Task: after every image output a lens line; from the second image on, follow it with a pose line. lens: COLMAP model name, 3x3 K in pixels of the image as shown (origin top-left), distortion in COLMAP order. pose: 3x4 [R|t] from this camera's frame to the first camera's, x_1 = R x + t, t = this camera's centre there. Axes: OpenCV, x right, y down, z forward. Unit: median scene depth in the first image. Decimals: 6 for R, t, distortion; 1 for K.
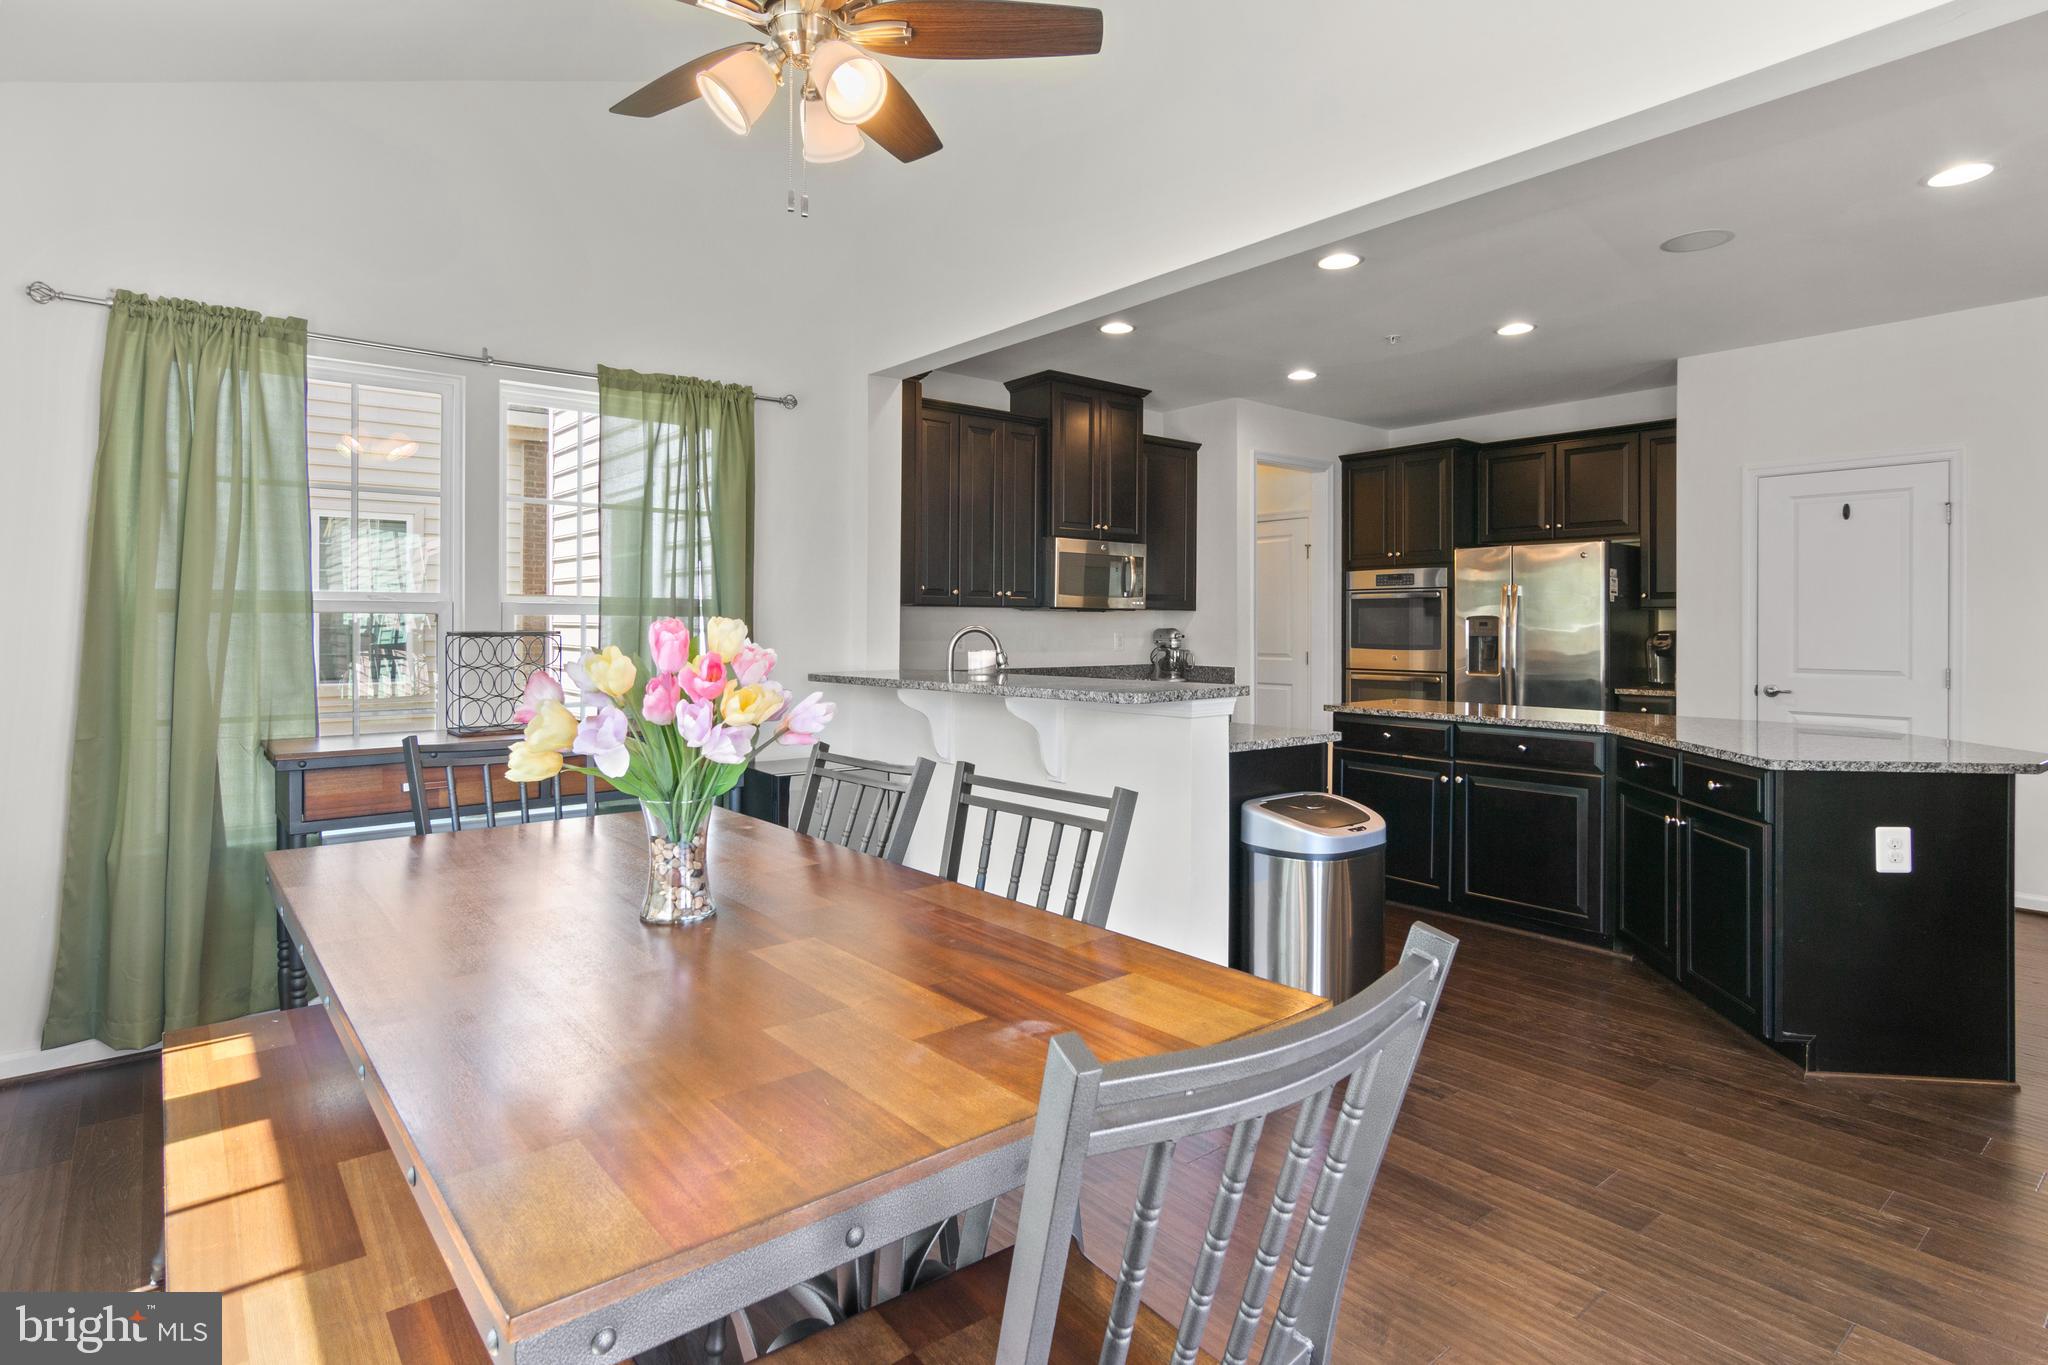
lens RADIAL K [[1064.5, 0, 1021.4], [0, 1064.5, 628.4], [0, 0, 1]] dist [0.001028, -0.000137]
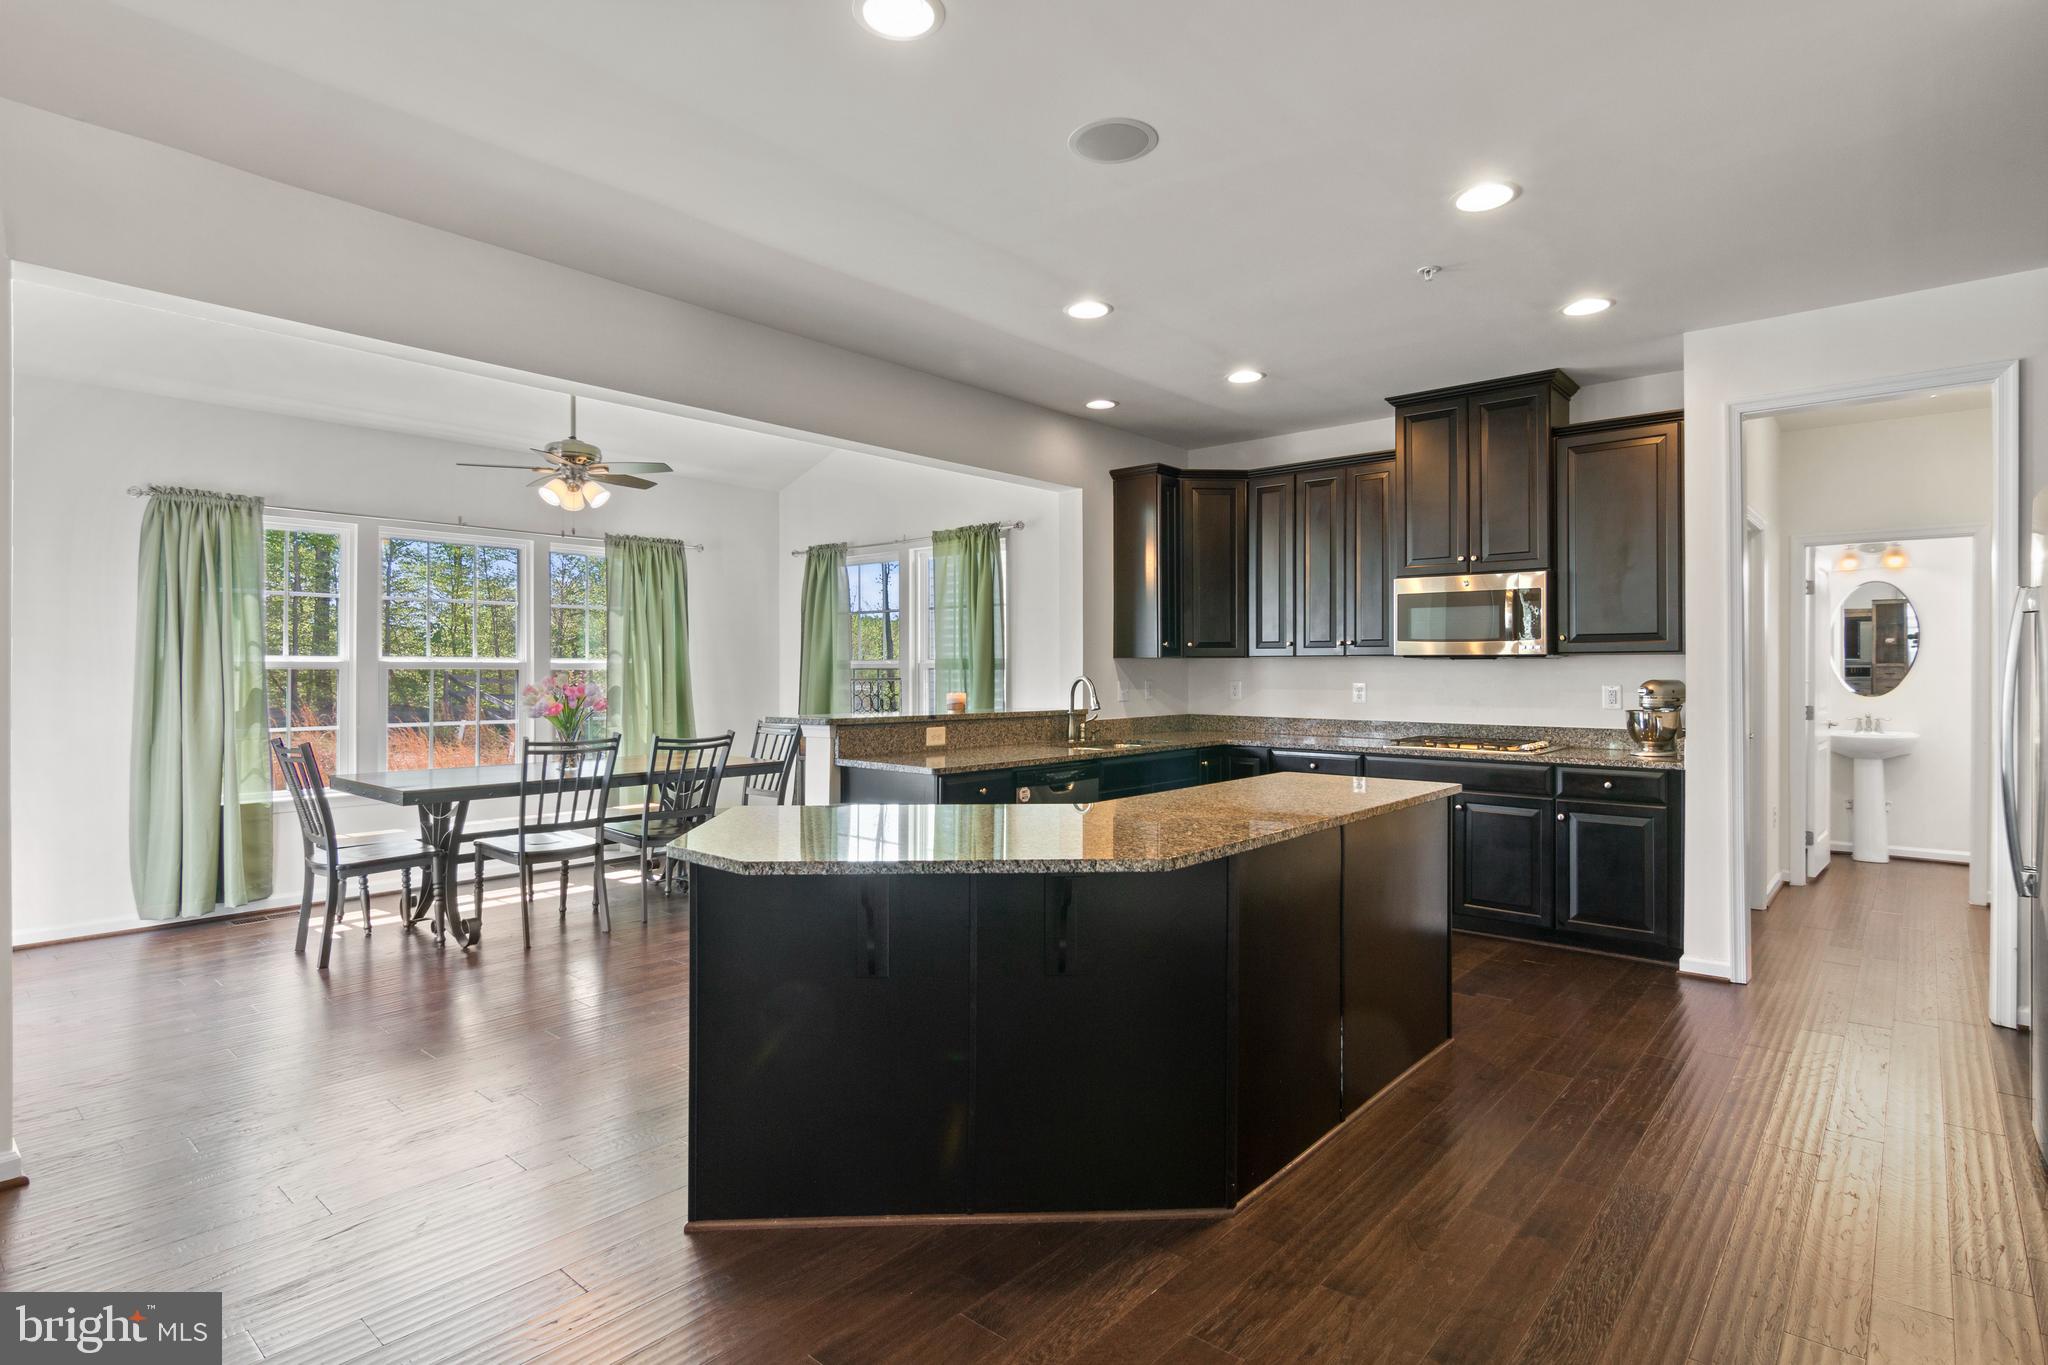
lens RADIAL K [[1052.9, 0, 1021.6], [0, 1052.9, 671.9], [0, 0, 1]] dist [0.001881, 0.001506]
pose [[0.165803, -0.003271, -0.986153, 0.856096], [-0.001993, 0.999991, -0.003652, -0.002427], [0.986157, 0.002571, 0.165795, 0.530129]]
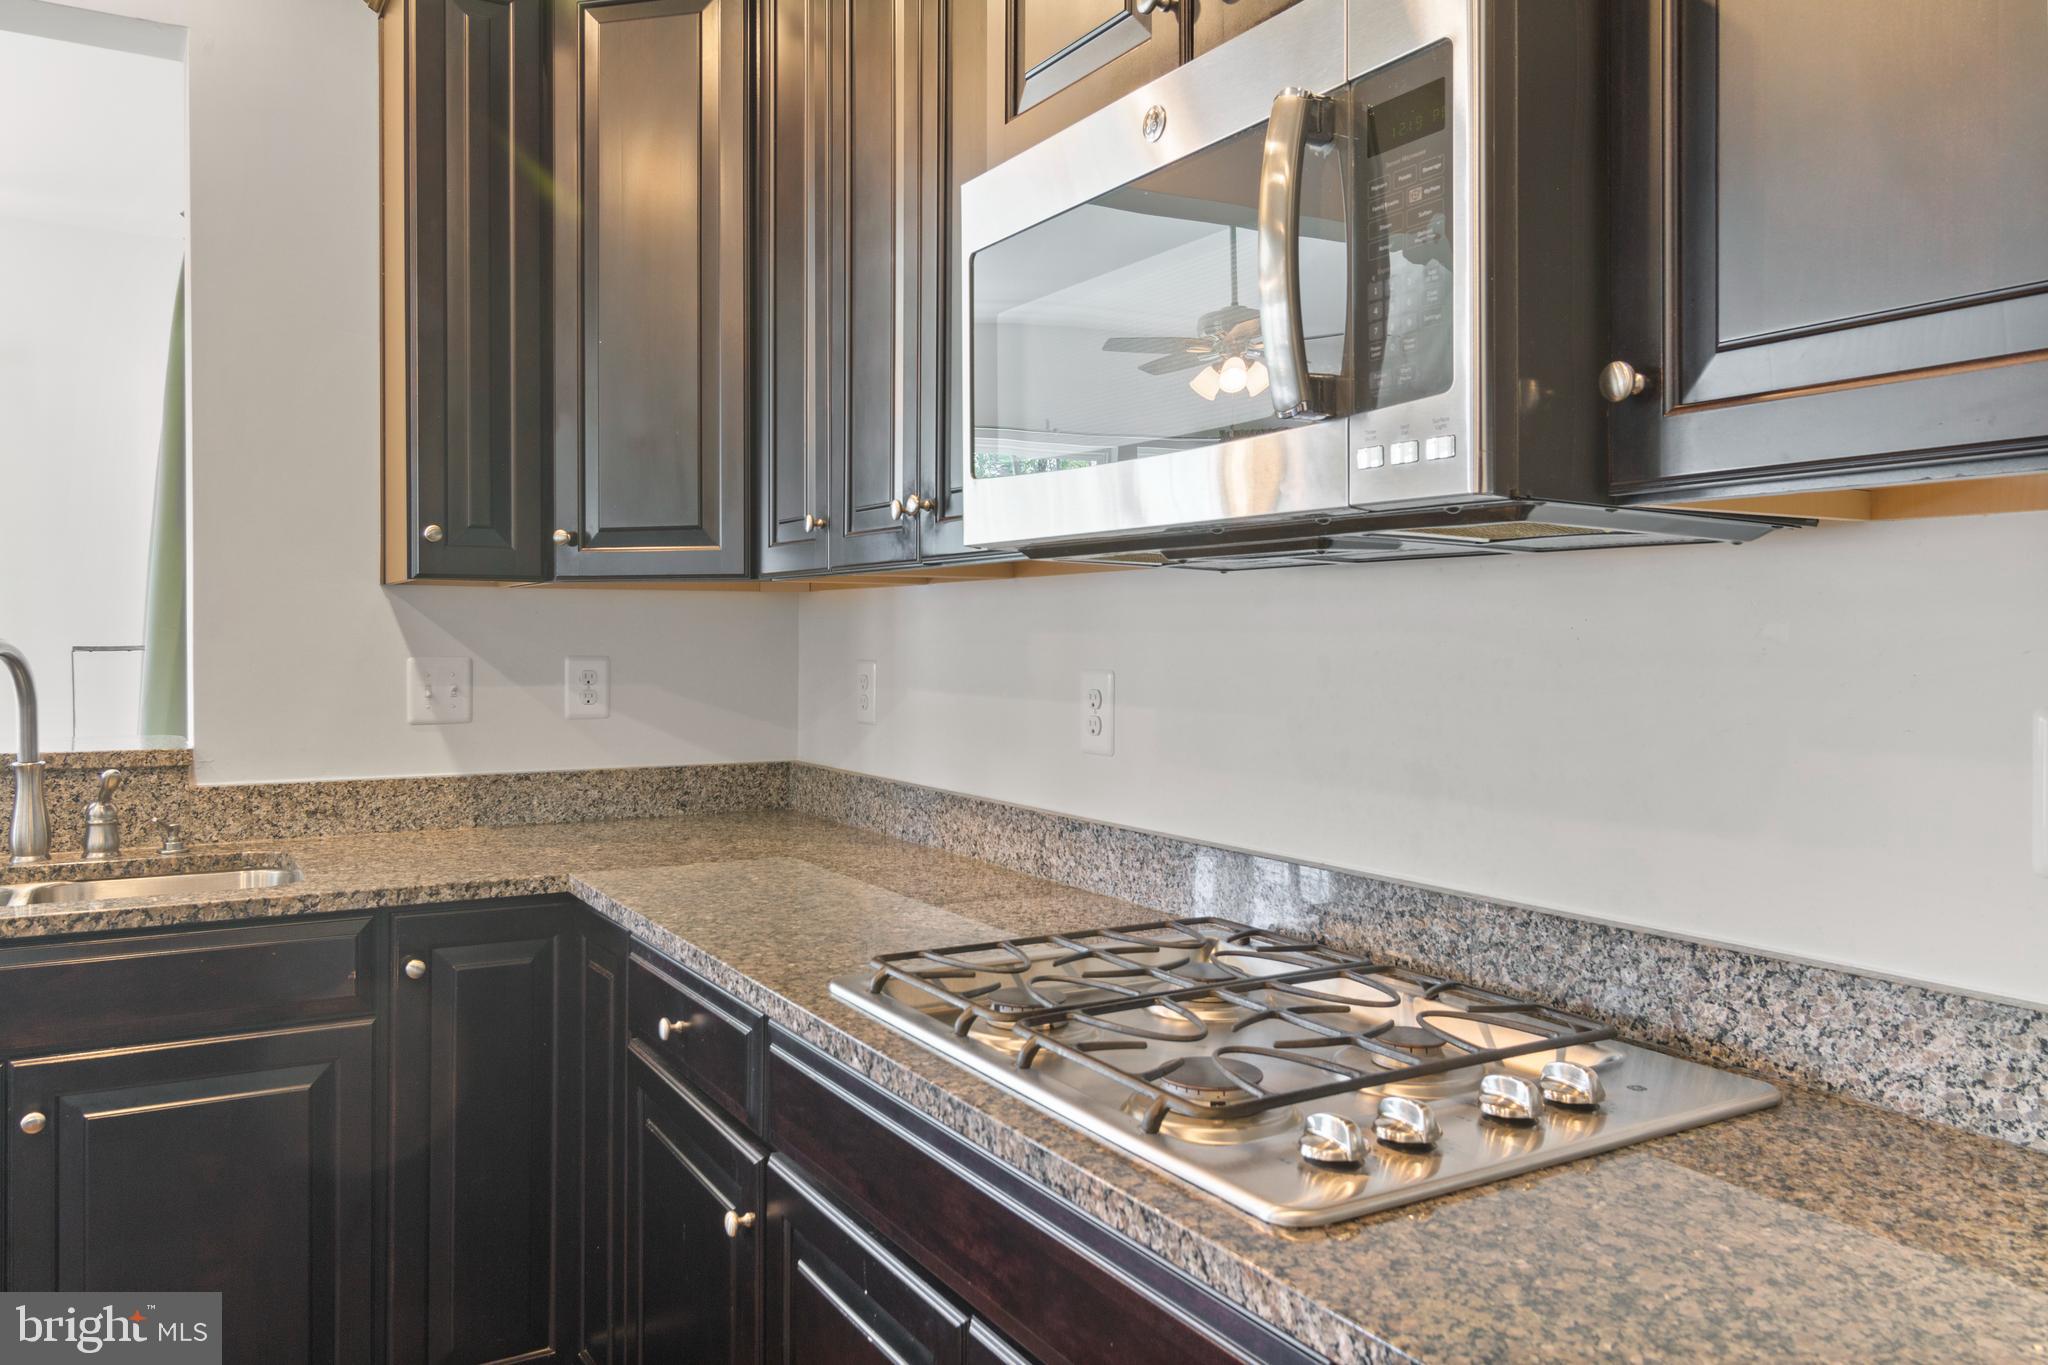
lens RADIAL K [[1482.7, 0, 1024.8], [0, 1482.7, 648.0], [0, 0, 1]] dist [0.000609, 0.000254]
pose [[-0.159657, 0.000893, -0.987172, 0.292649], [-0.003491, 0.999993, 0.001469, -0.002318], [0.987166, 0.003681, -0.159653, 1.036742]]
